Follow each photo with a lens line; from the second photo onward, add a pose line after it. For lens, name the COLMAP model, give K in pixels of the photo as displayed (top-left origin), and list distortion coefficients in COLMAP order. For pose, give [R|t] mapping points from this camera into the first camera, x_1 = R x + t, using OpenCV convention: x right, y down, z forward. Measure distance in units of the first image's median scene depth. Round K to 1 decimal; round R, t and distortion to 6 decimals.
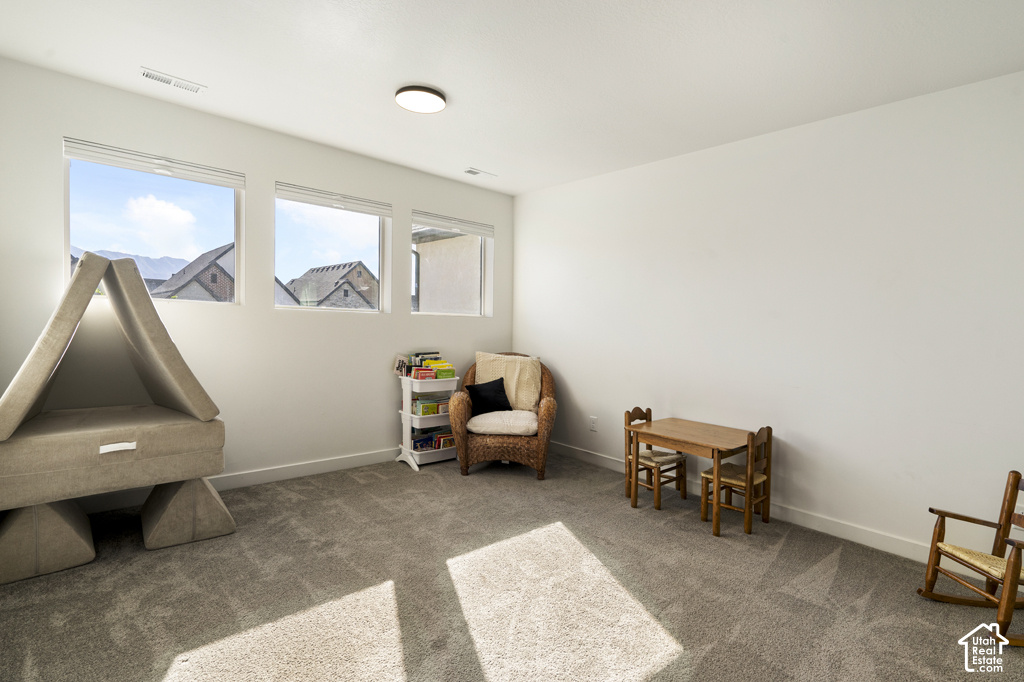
lens RADIAL K [[491.6, 0, 514.2], [0, 491.6, 339.5], [0, 0, 1]] dist [0.000712, 0.000334]
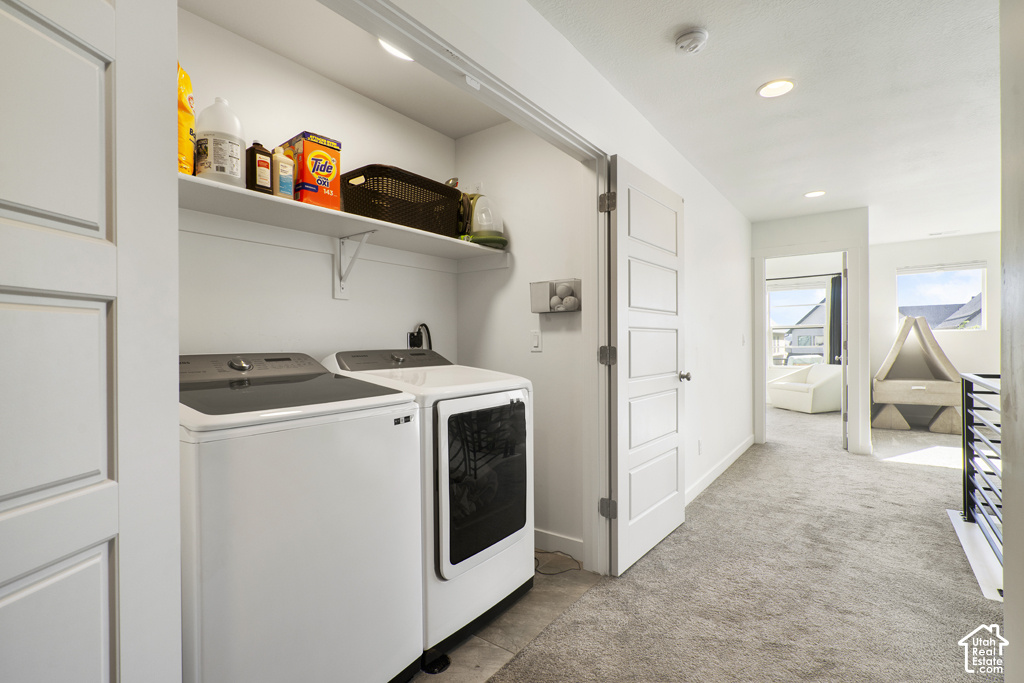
lens RADIAL K [[491.6, 0, 513.3], [0, 491.6, 345.0], [0, 0, 1]] dist [0.000712, 0.000334]
pose [[0.210768, -0.023993, -0.977242, 1.309232], [-0.022229, 0.999323, -0.029329, 0.109062], [0.977283, 0.027905, 0.210092, -1.673463]]
